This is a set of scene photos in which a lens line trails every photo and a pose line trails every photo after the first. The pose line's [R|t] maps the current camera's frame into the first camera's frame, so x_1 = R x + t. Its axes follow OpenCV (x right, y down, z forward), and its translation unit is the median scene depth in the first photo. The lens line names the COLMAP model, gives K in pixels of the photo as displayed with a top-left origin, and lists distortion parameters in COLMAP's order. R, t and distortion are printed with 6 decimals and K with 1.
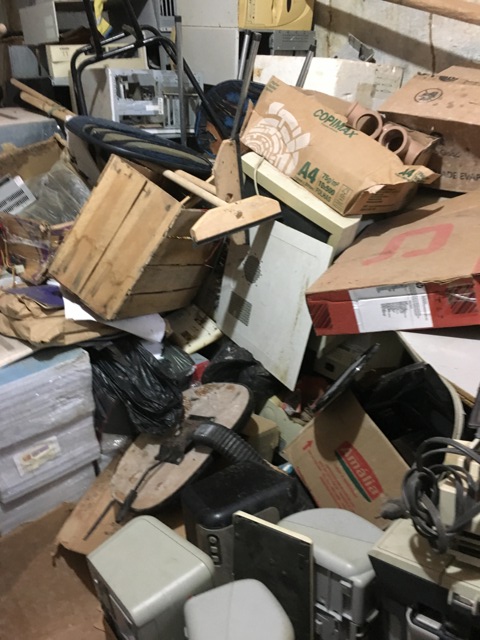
lens RADIAL K [[554.0, 0, 240.0], [0, 554.0, 320.0], [0, 0, 1]] dist [0.100833, -0.140817]
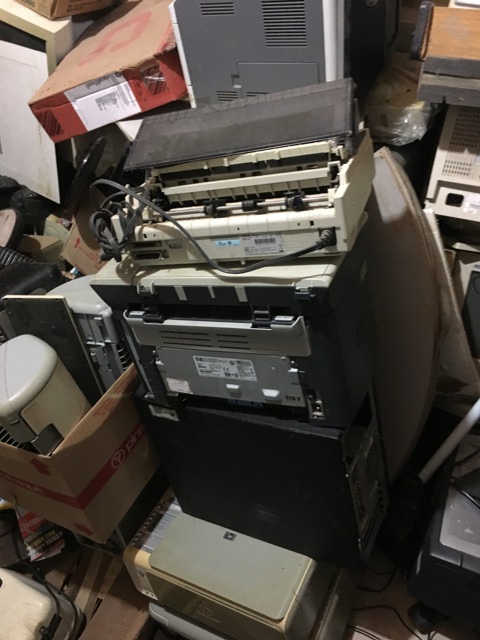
lens RADIAL K [[554.0, 0, 240.0], [0, 554.0, 320.0], [0, 0, 1]] dist [0.100833, -0.140817]
pose [[0.932133, -0.287171, 0.220593, 0.143470], [0.211636, 0.926335, 0.311629, 0.087907], [-0.293834, -0.243794, 0.924243, -0.227790]]
